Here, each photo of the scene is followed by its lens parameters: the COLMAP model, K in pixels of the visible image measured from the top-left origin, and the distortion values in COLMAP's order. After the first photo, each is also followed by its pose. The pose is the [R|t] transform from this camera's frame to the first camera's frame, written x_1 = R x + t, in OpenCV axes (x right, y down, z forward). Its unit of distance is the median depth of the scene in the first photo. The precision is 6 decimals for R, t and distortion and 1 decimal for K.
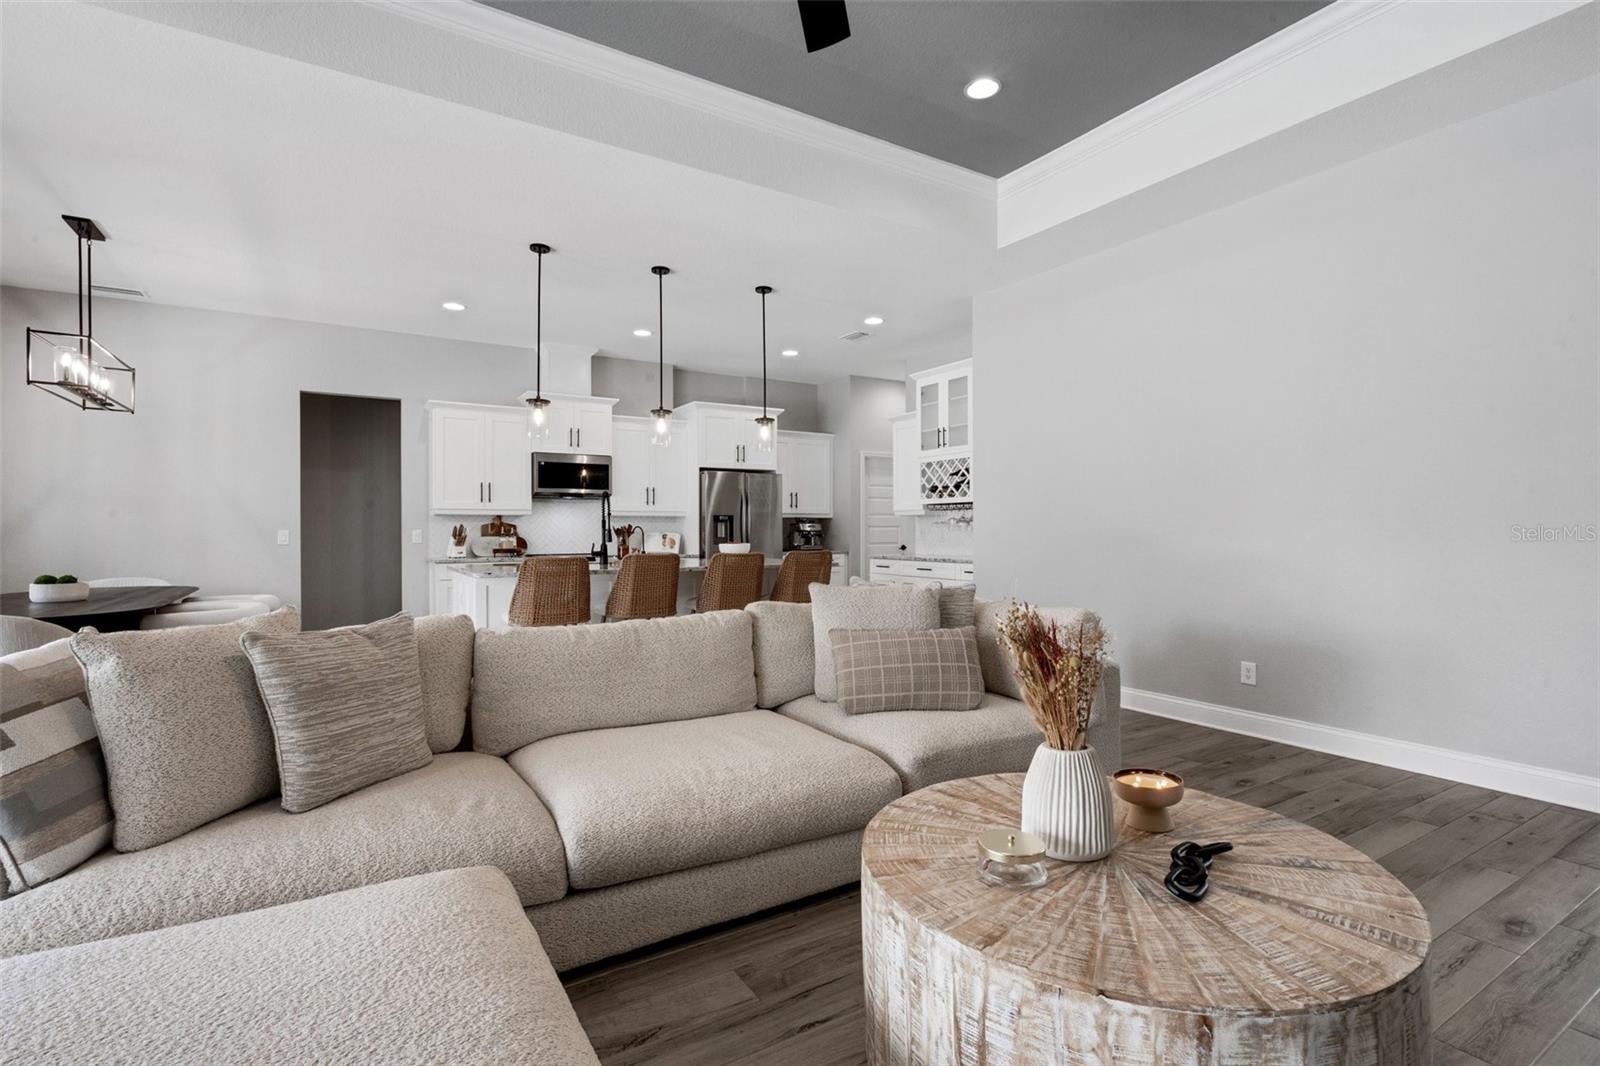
lens RADIAL K [[752.1, 0, 803.7], [0, 752.1, 517.4], [0, 0, 1]] dist [0.003379, 0.000713]
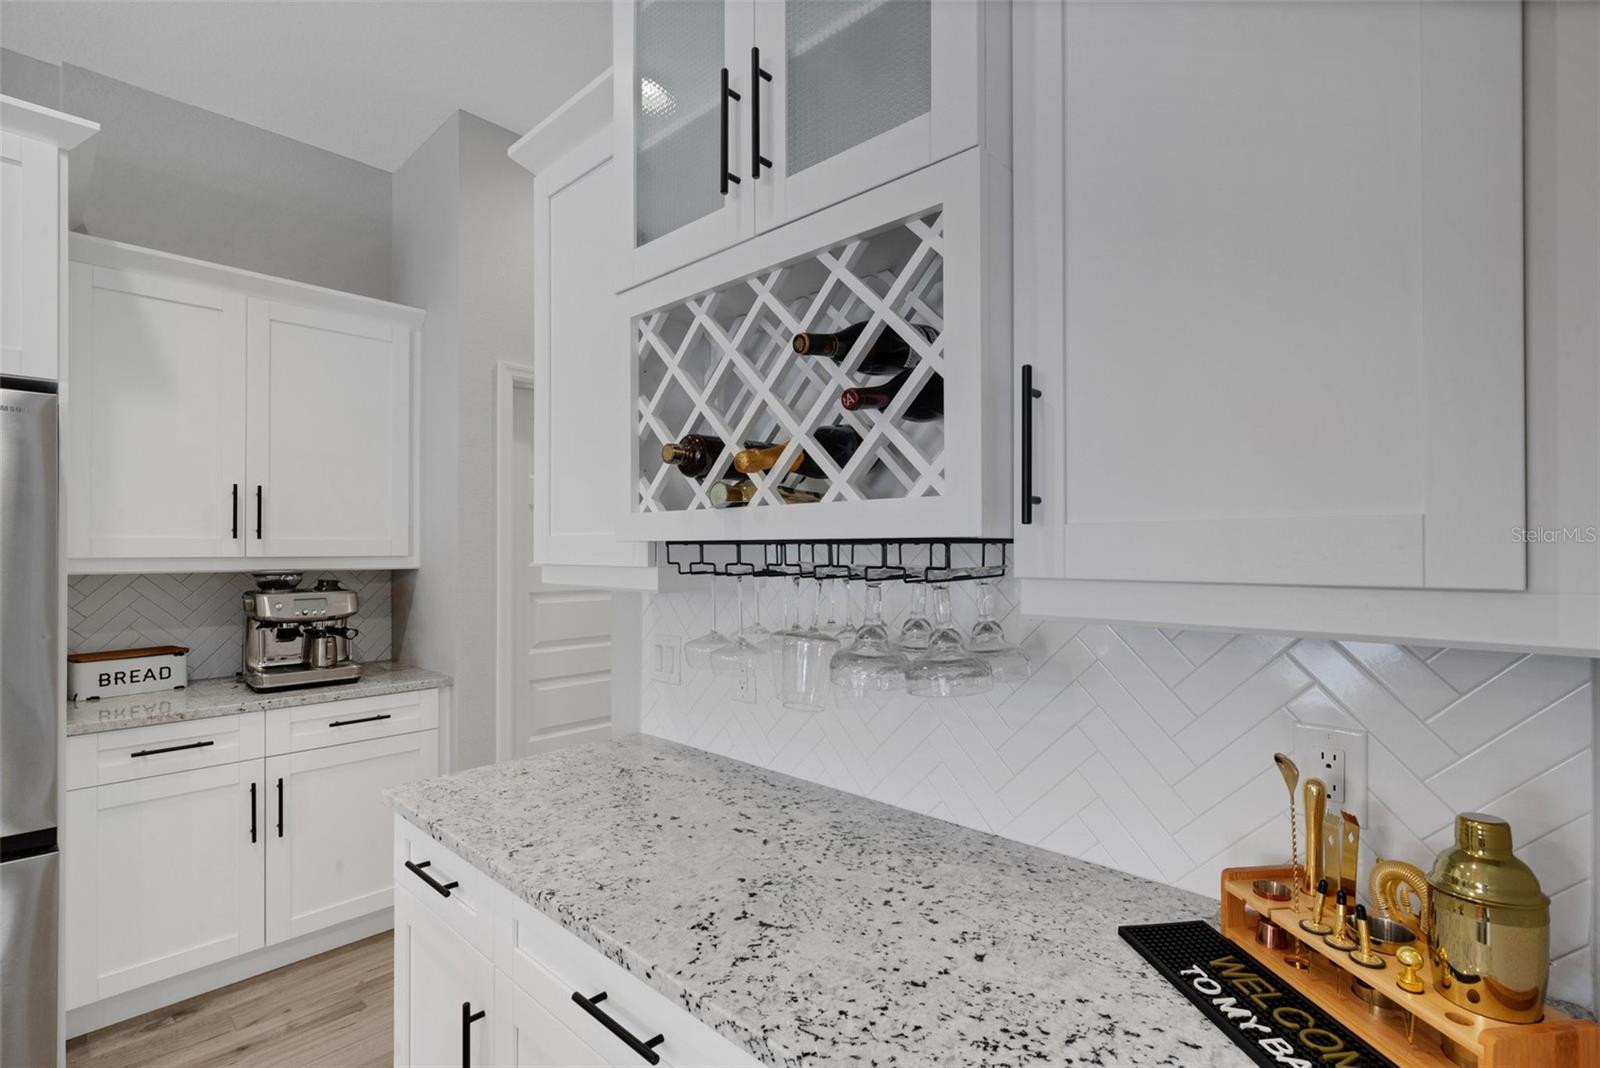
lens RADIAL K [[752.1, 0, 798.2], [0, 752.1, 538.8], [0, 0, 1]] dist [0.003379, 0.000713]
pose [[0.970598, 0.000205, 0.240705, 0.154147], [-0.002692, 0.999946, 0.010003, -0.020273], [-0.240690, -0.010357, 0.970547, 0.828774]]
